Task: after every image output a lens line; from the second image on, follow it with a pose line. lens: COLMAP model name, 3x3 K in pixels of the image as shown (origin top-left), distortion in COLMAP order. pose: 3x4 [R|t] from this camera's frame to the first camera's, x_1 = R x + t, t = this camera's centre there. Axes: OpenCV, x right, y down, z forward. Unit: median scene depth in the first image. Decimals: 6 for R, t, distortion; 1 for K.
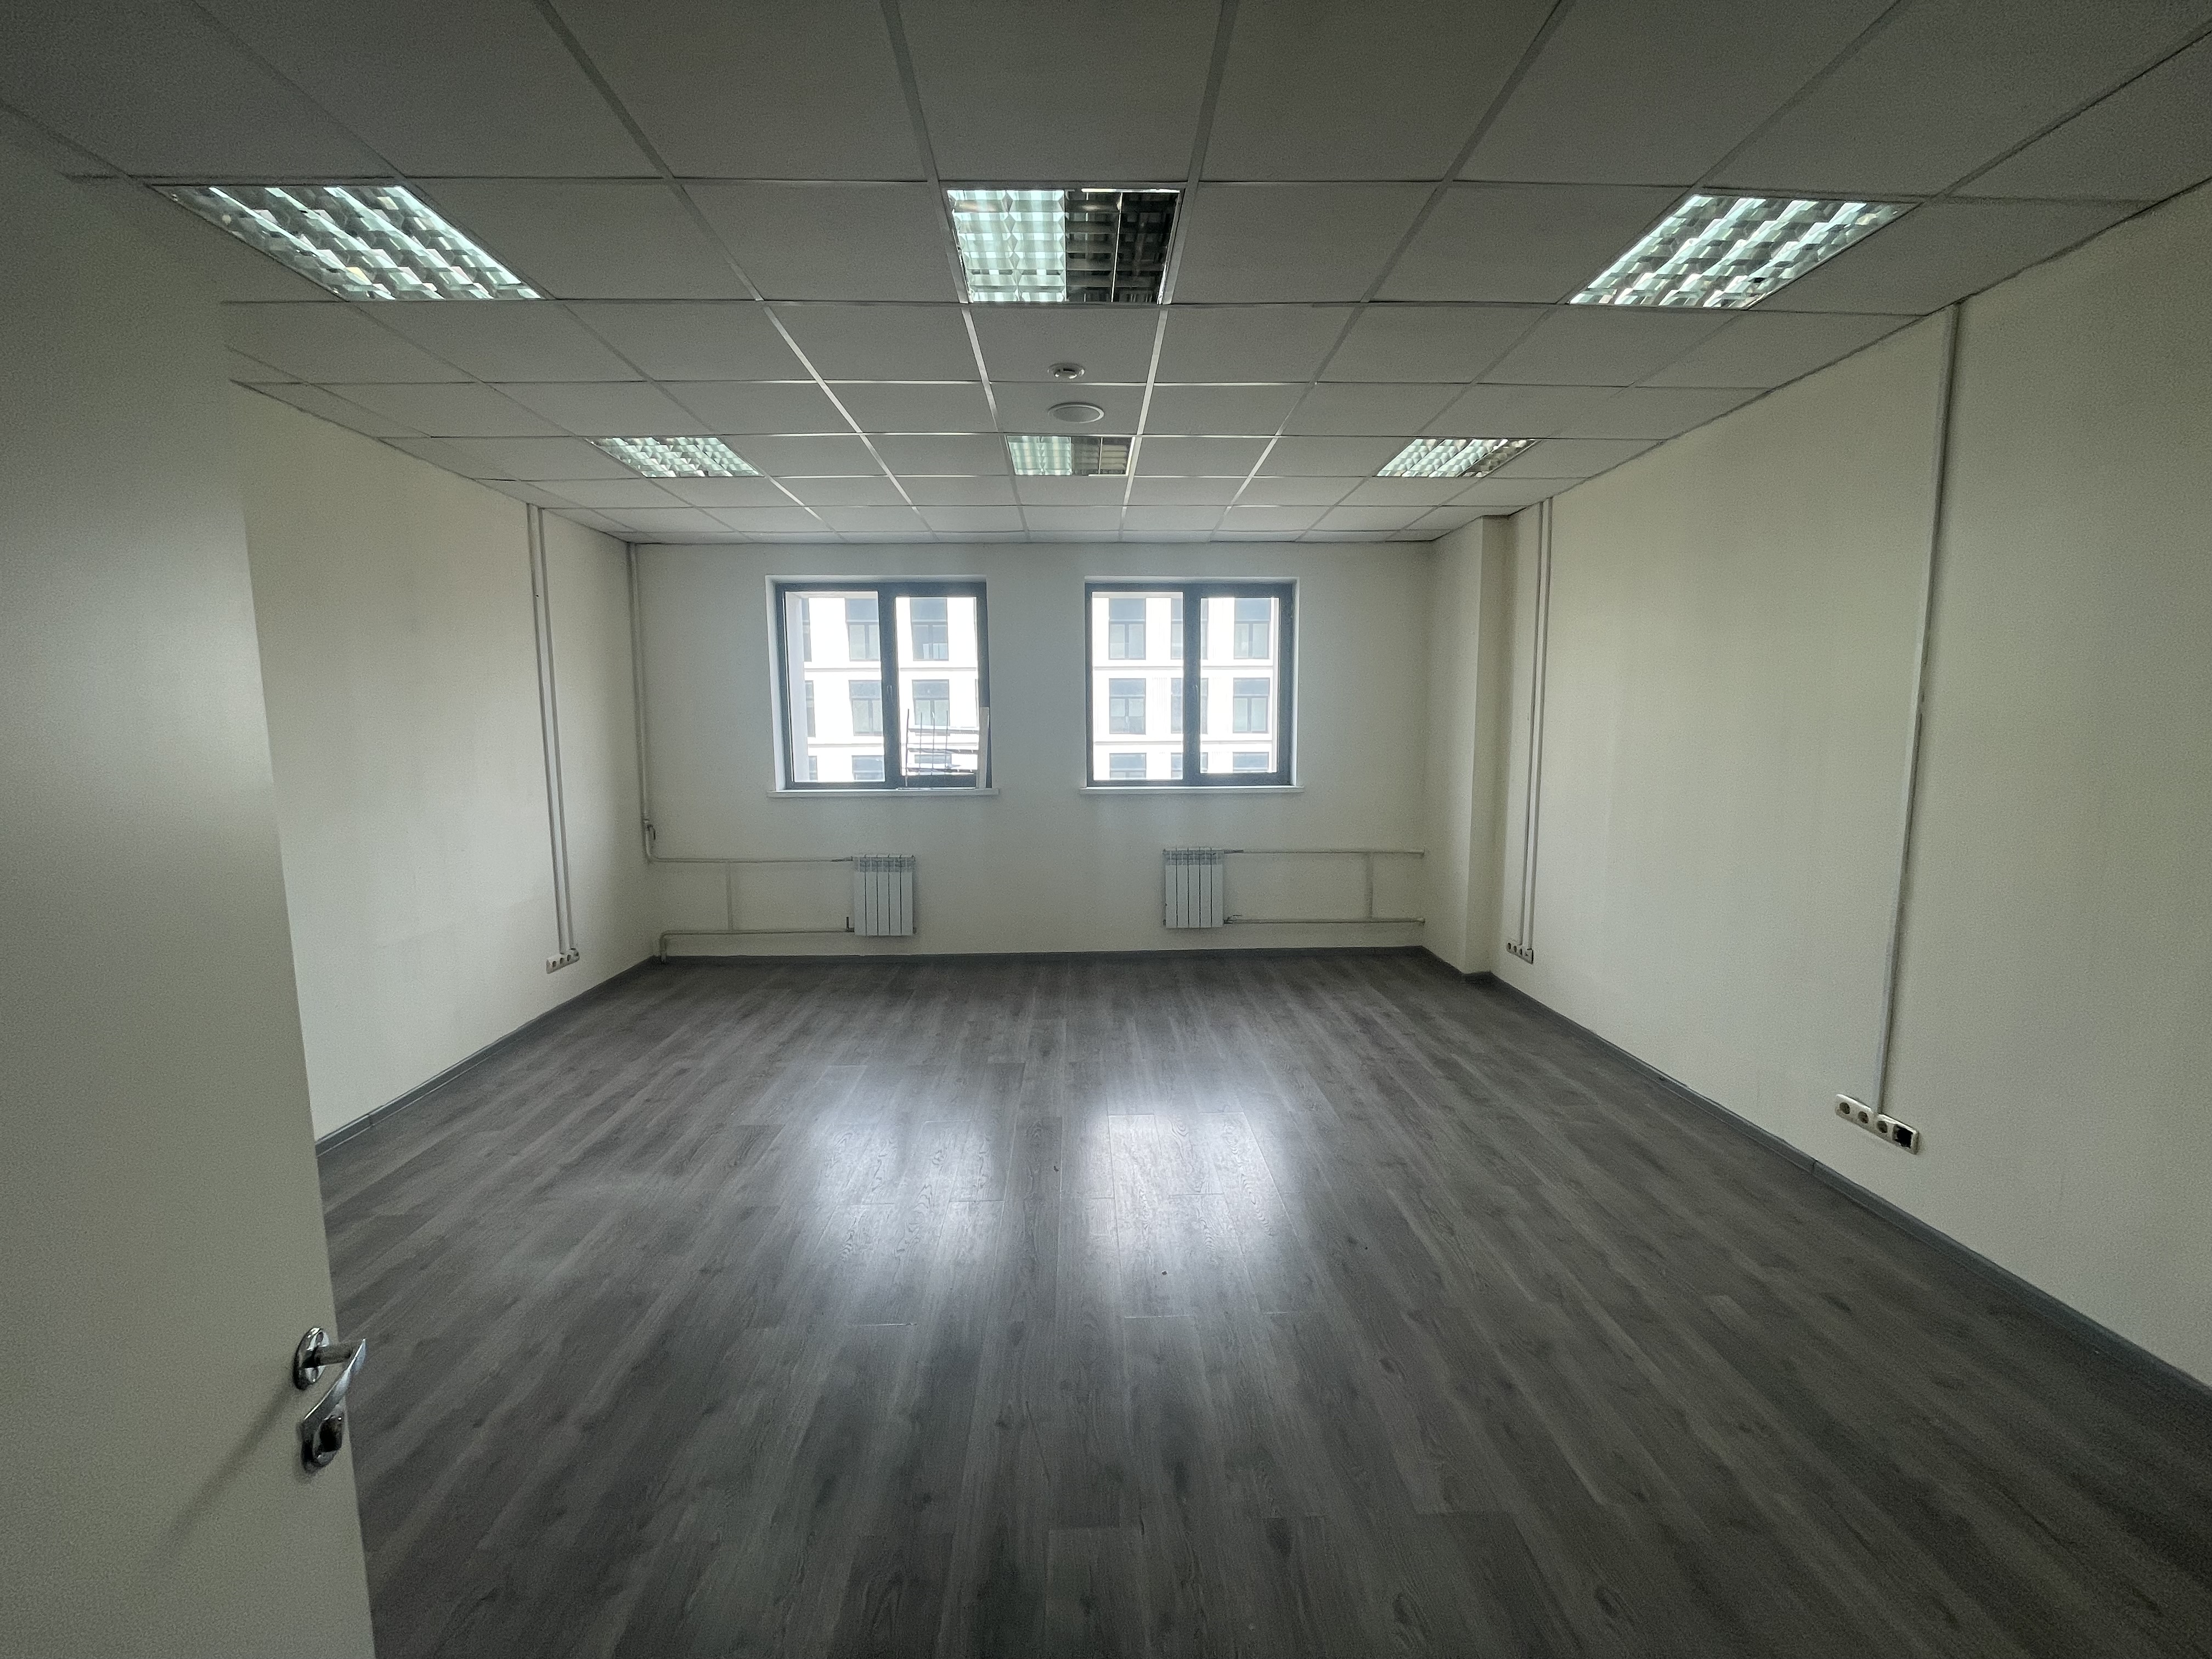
lens RADIAL K [[881.9, 0, 1110.1], [0, 881.9, 821.5], [0, 0, 1]] dist [-0.002766, -0.000229]
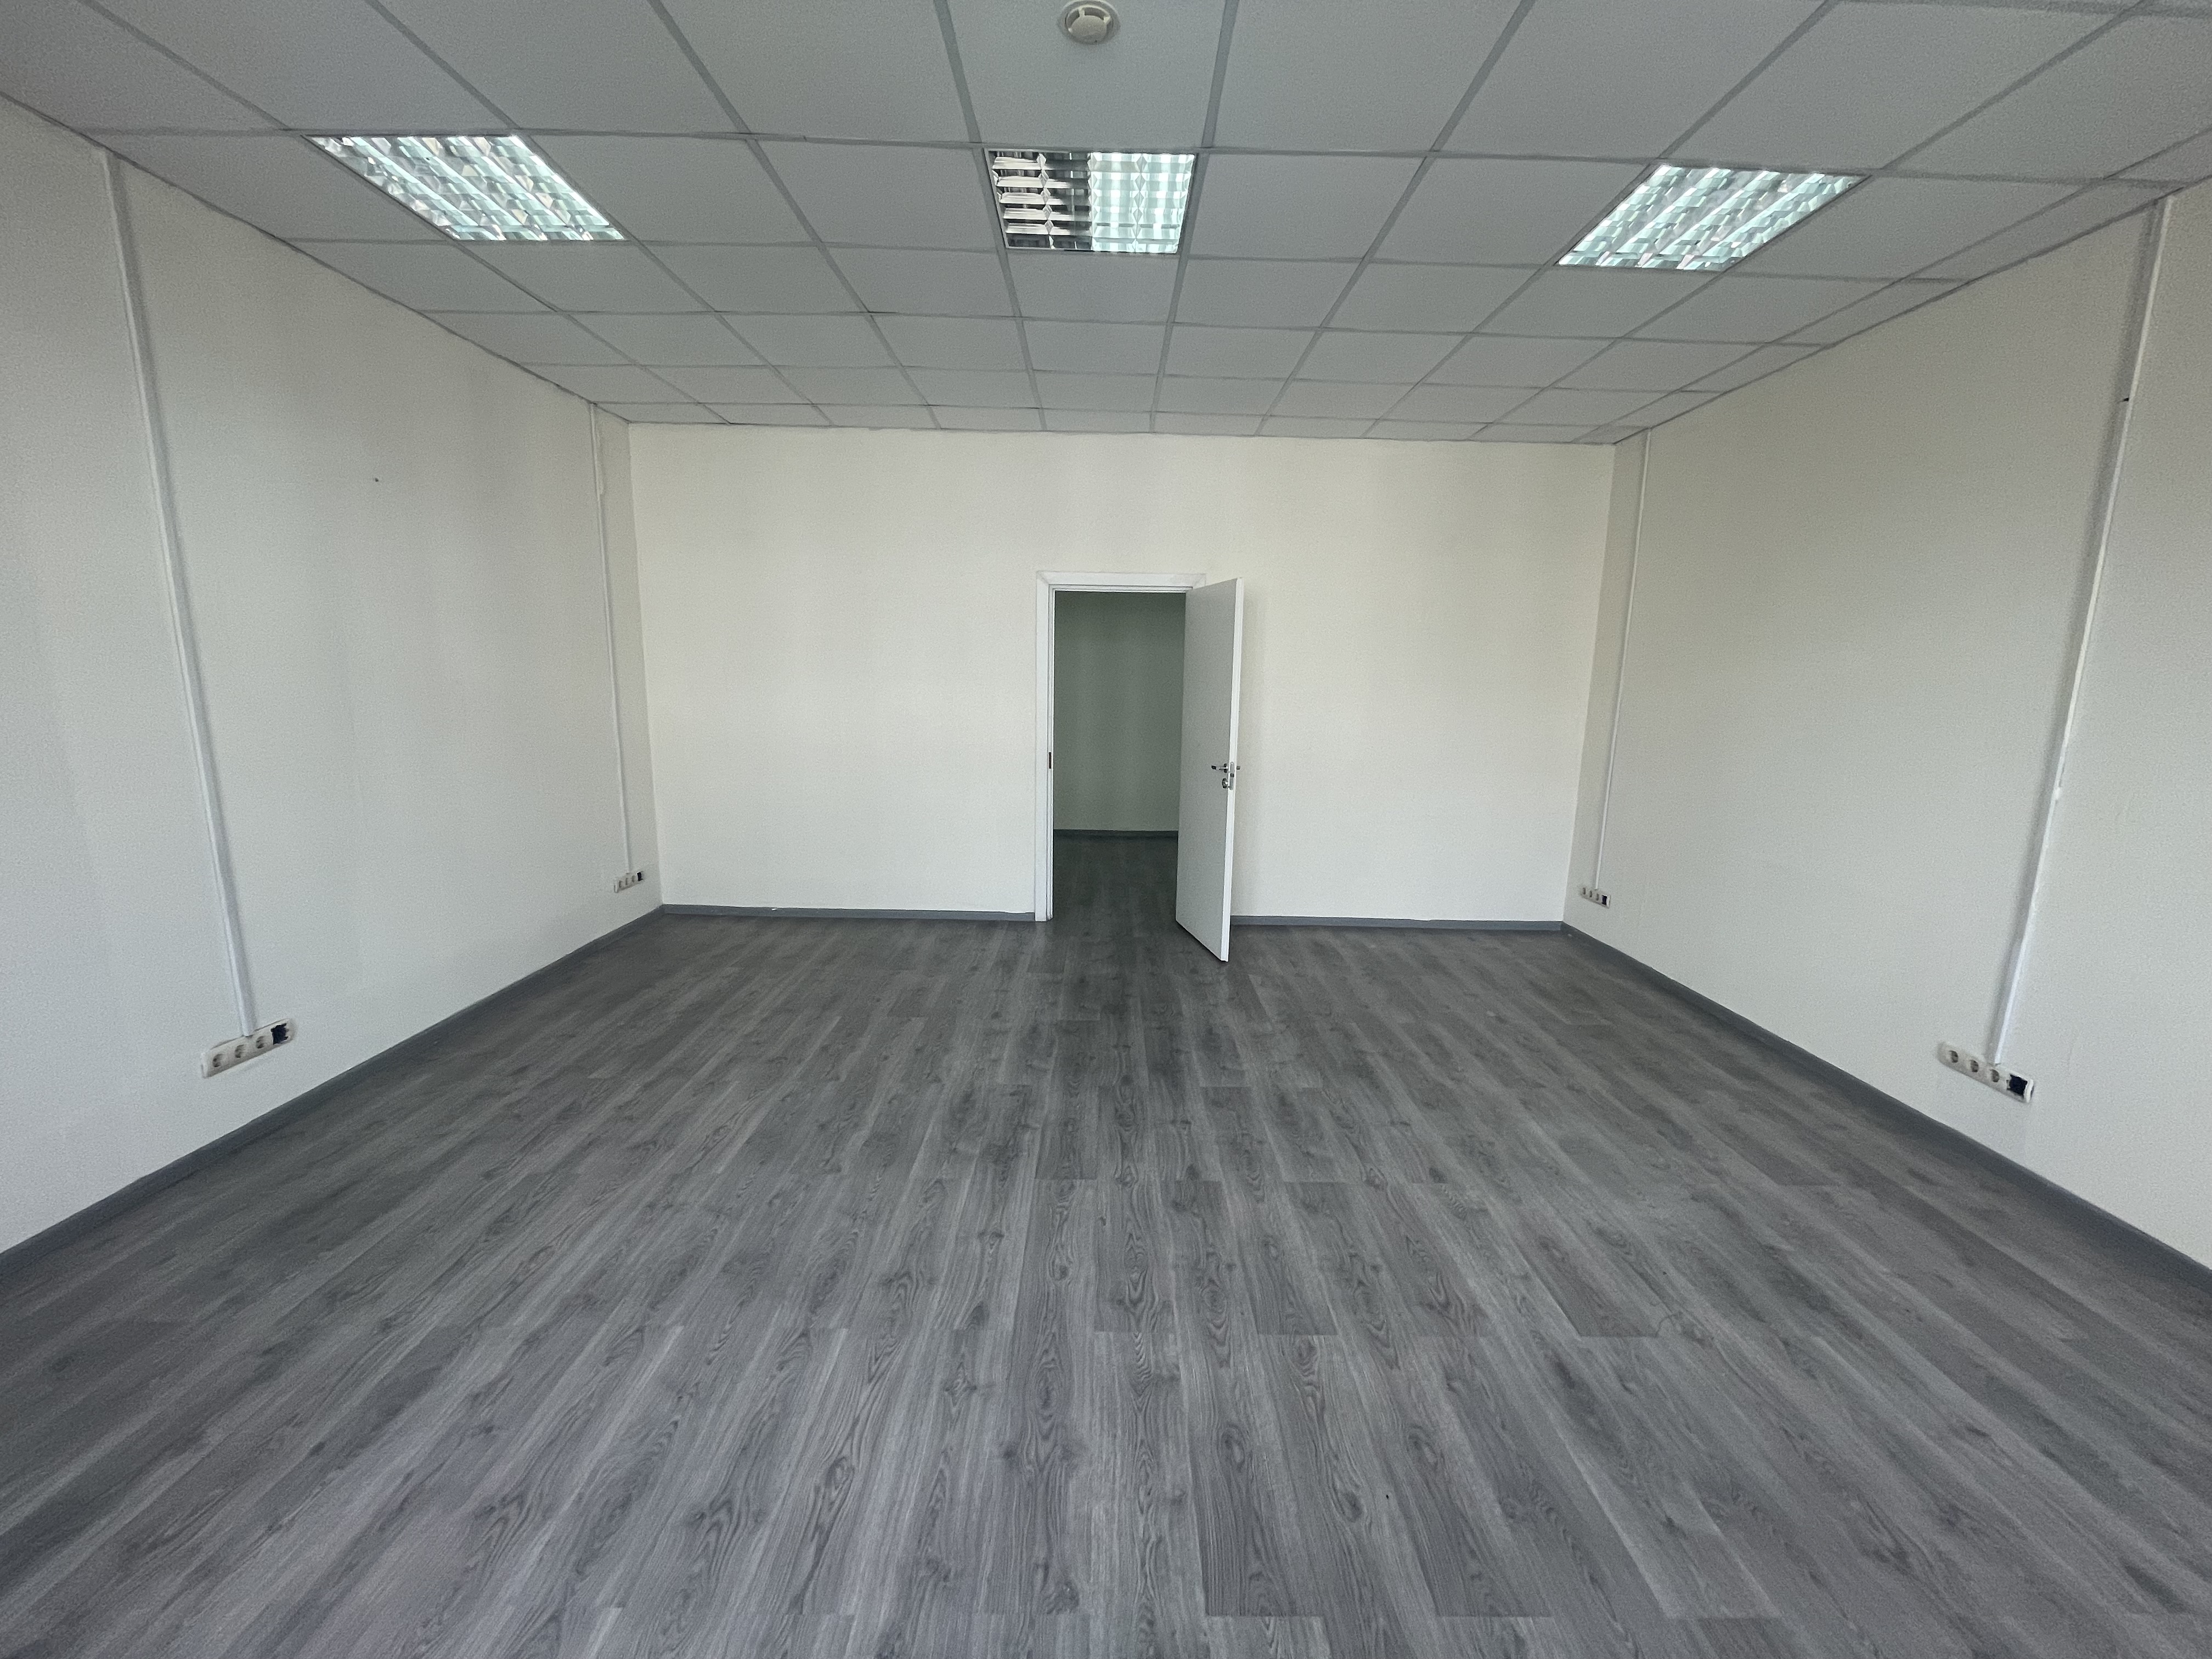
lens RADIAL K [[881.9, 0, 1106.4], [0, 881.9, 821.0], [0, 0, 1]] dist [-0.002766, -0.000229]
pose [[-0.999203, -0.015483, 0.036803, -0.093462], [-0.005097, 0.963670, 0.267046, -0.151353], [-0.039600, 0.266645, -0.962981, 1.749229]]
